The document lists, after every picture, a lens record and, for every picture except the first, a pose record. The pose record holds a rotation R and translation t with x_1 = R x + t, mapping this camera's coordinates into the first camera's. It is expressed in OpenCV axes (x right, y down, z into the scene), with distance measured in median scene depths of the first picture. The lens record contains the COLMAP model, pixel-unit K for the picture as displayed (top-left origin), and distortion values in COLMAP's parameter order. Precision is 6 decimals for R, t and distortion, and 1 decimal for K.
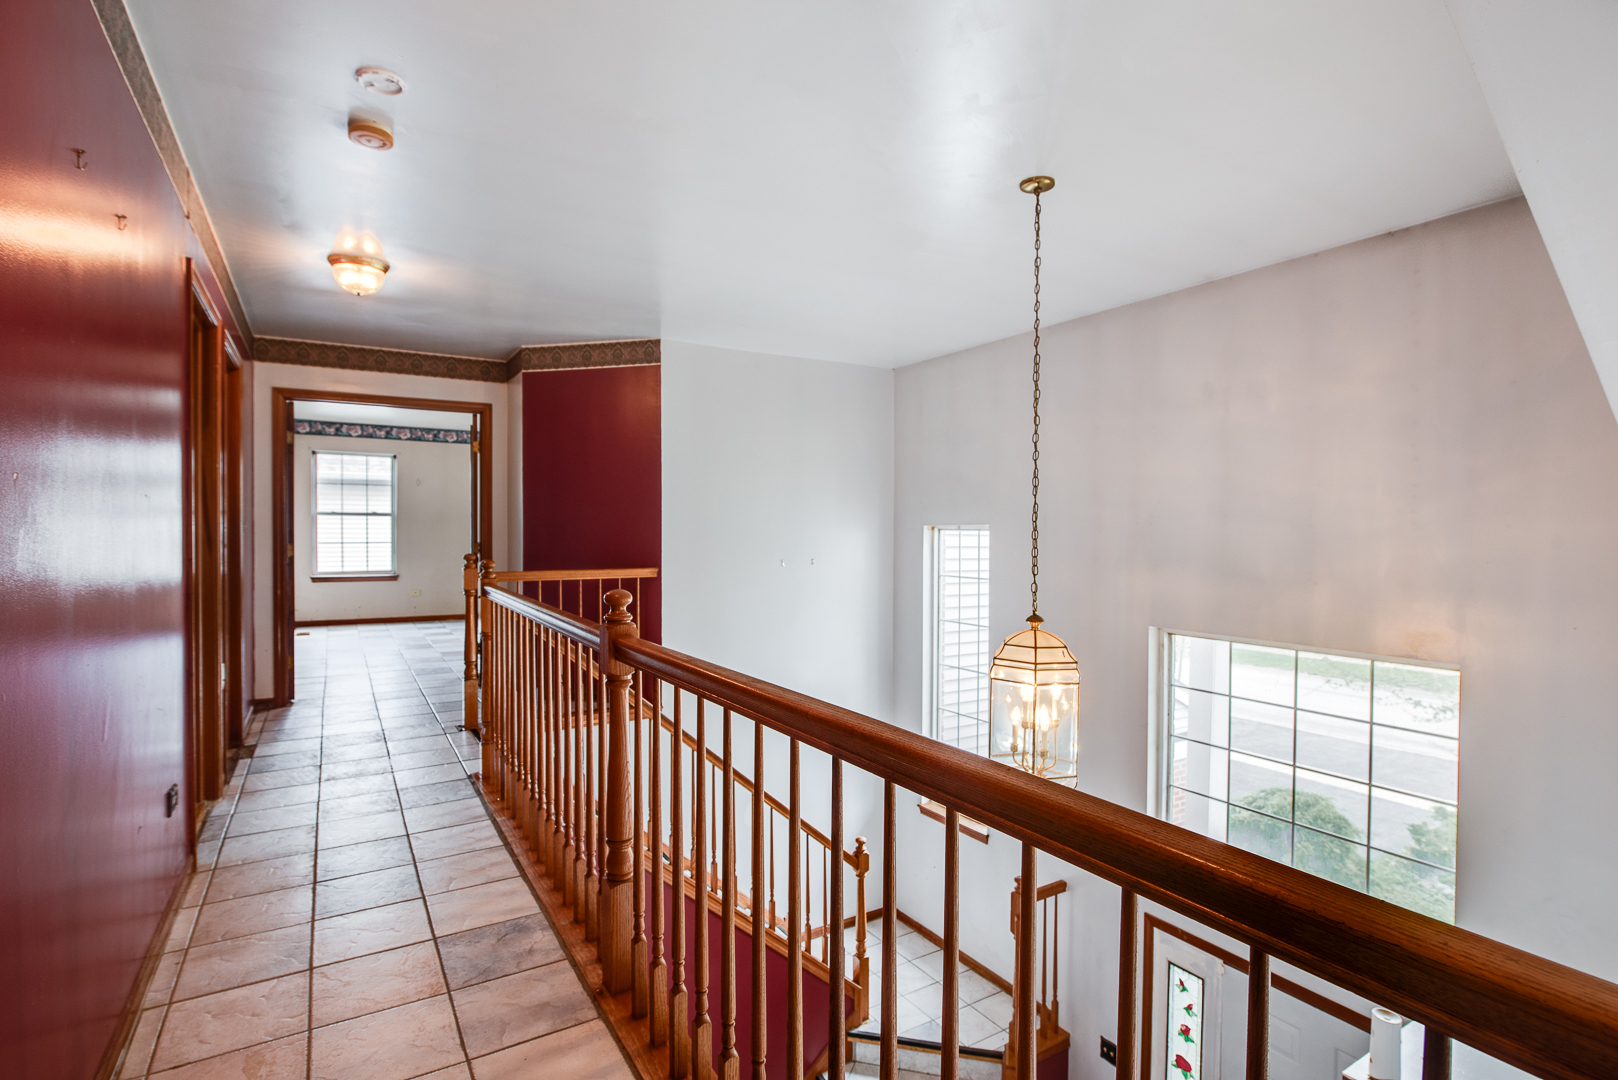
lens RADIAL K [[790.7, 0, 808.9], [0, 790.7, 518.0], [0, 0, 1]] dist [-0.003146, -0.000832]
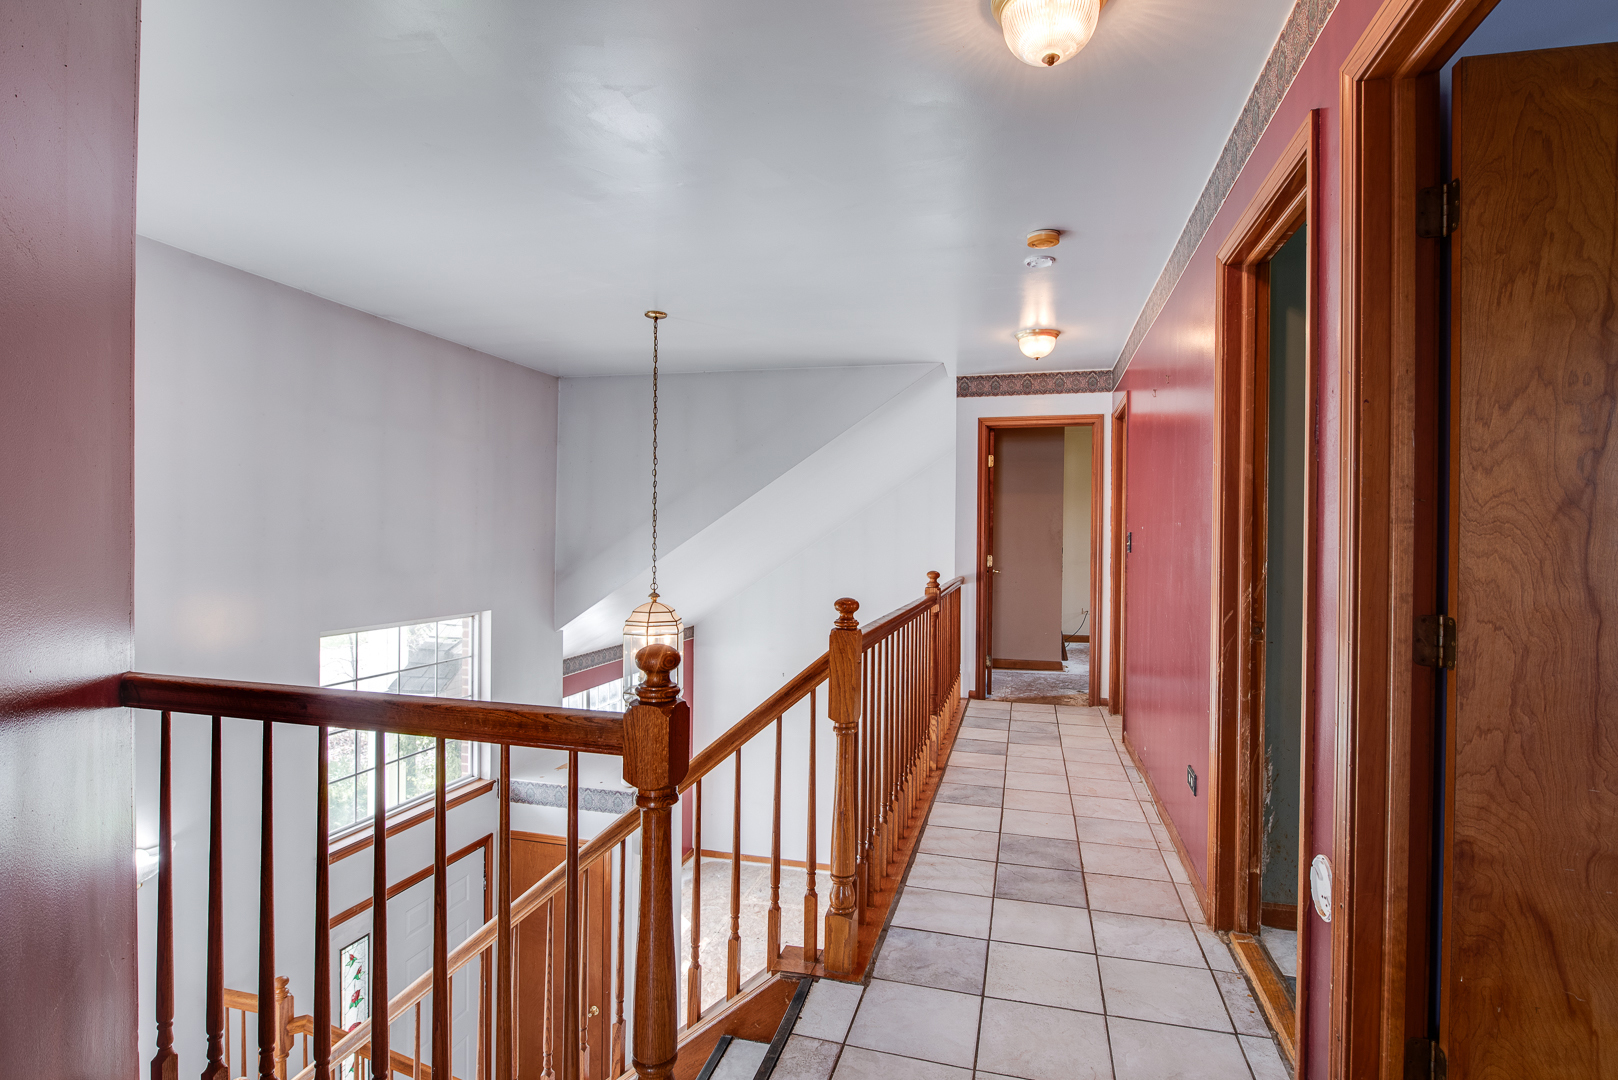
lens RADIAL K [[806.8, 0, 805.2], [0, 806.8, 539.8], [0, 0, 1]] dist [-0.003068, -0.002110]
pose [[-0.682094, -0.015967, 0.731090, -1.137297], [-0.013496, 0.999866, 0.009245, 0.000554], [-0.731140, -0.003561, -0.682218, 1.979942]]
